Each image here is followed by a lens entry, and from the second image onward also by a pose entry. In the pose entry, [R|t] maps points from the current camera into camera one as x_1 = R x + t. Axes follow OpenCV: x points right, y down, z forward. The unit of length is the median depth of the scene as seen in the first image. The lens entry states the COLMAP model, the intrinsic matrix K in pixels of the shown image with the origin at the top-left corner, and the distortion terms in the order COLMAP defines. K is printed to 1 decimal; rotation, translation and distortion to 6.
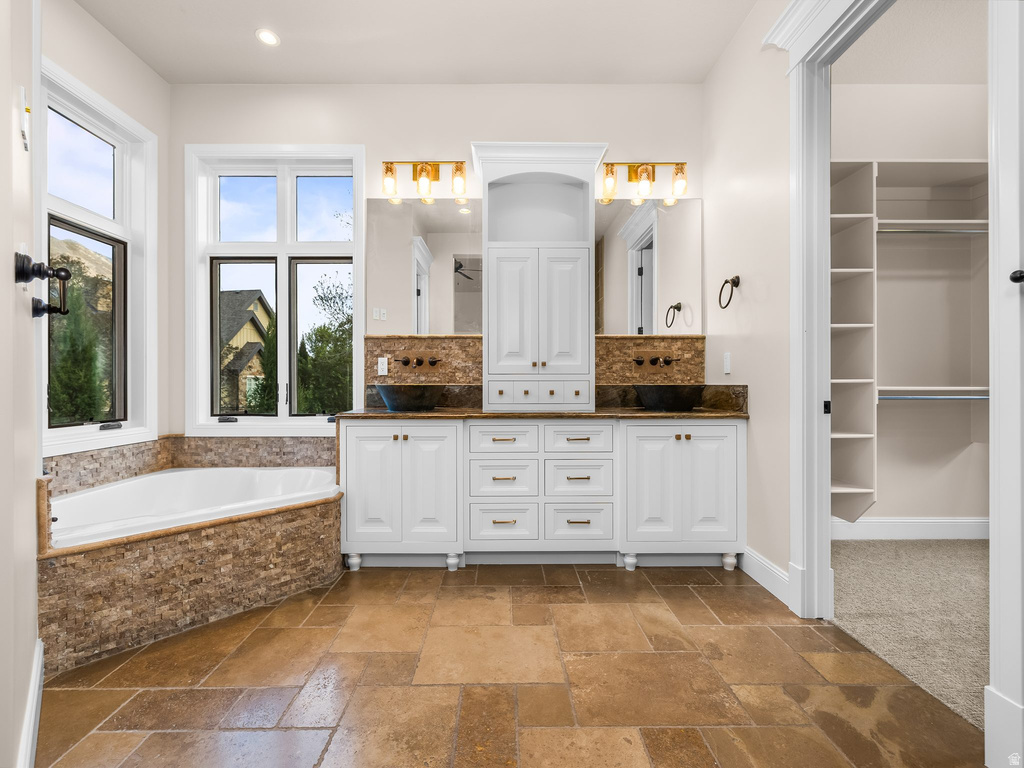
lens RADIAL K [[428.7, 0, 504.0], [0, 428.7, 381.9], [0, 0, 1]] dist [0.000018, 0.000316]
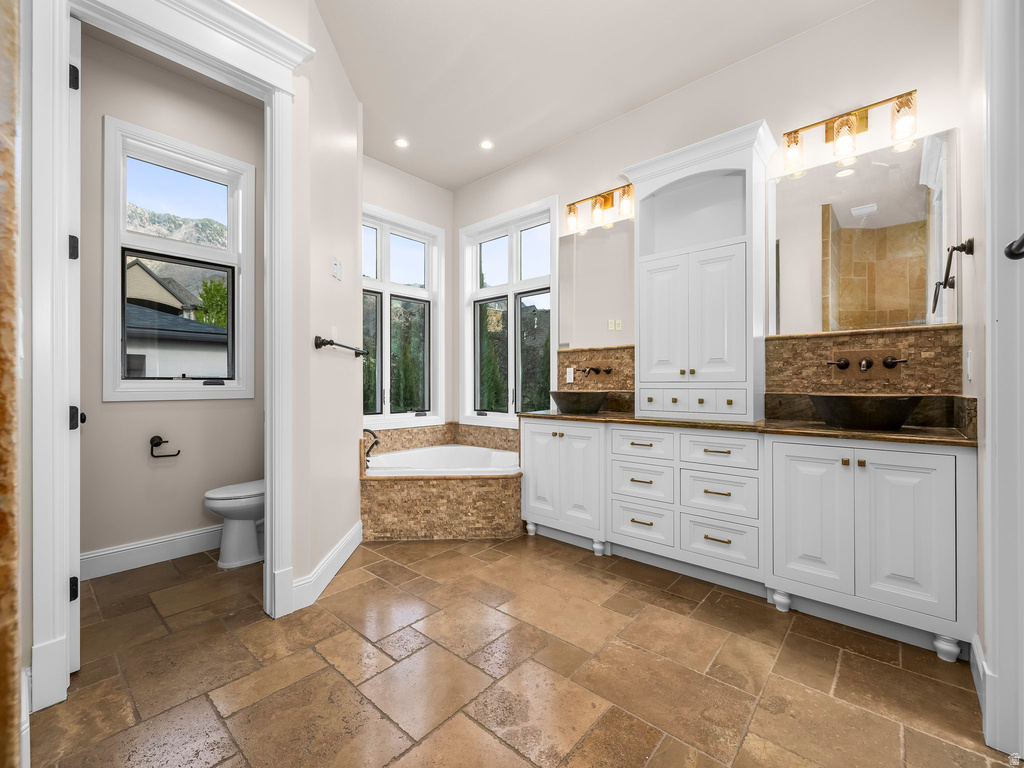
lens RADIAL K [[428.7, 0, 504.0], [0, 428.7, 381.9], [0, 0, 1]] dist [0.000018, 0.000316]
pose [[0.741131, -0.003164, -0.671353, 0.461665], [0.002032, 0.999995, -0.002469, -0.018141], [0.671357, 0.000466, 0.741134, -0.011110]]
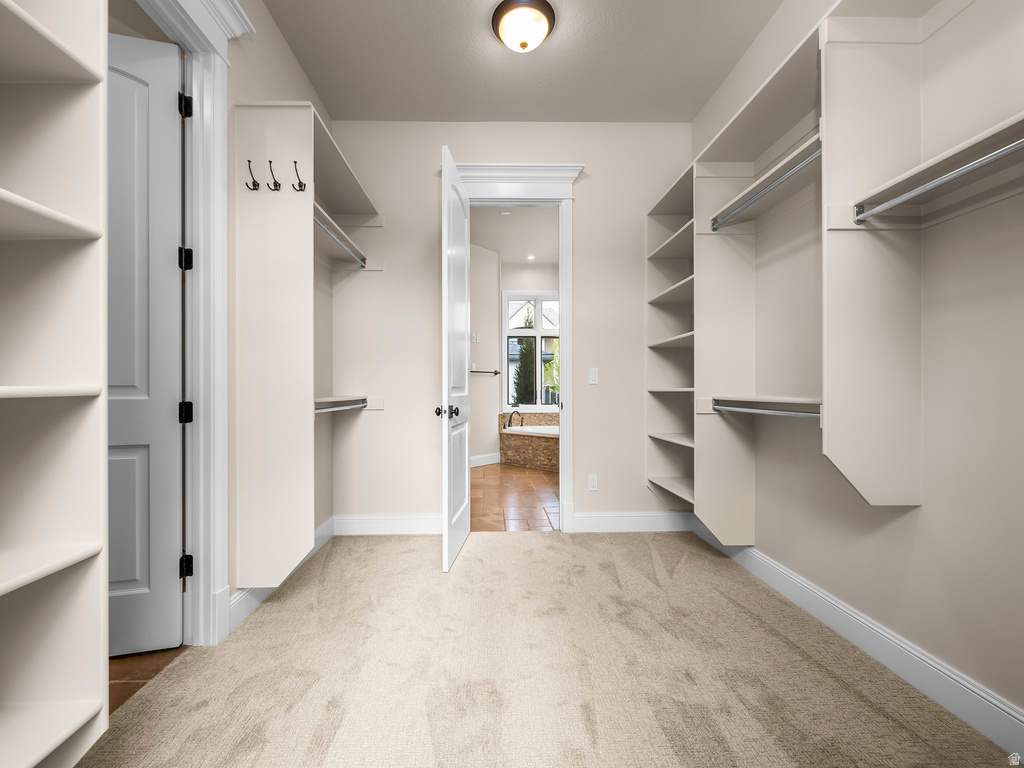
lens RADIAL K [[433.9, 0, 497.2], [0, 433.9, 389.1], [0, 0, 1]] dist [0.000204, 0.000090]
pose [[0.024524, 0.001050, -0.999699, 1.962306], [0.003277, 0.999994, 0.001130, -0.009400], [0.999694, -0.003304, 0.024521, 0.556492]]
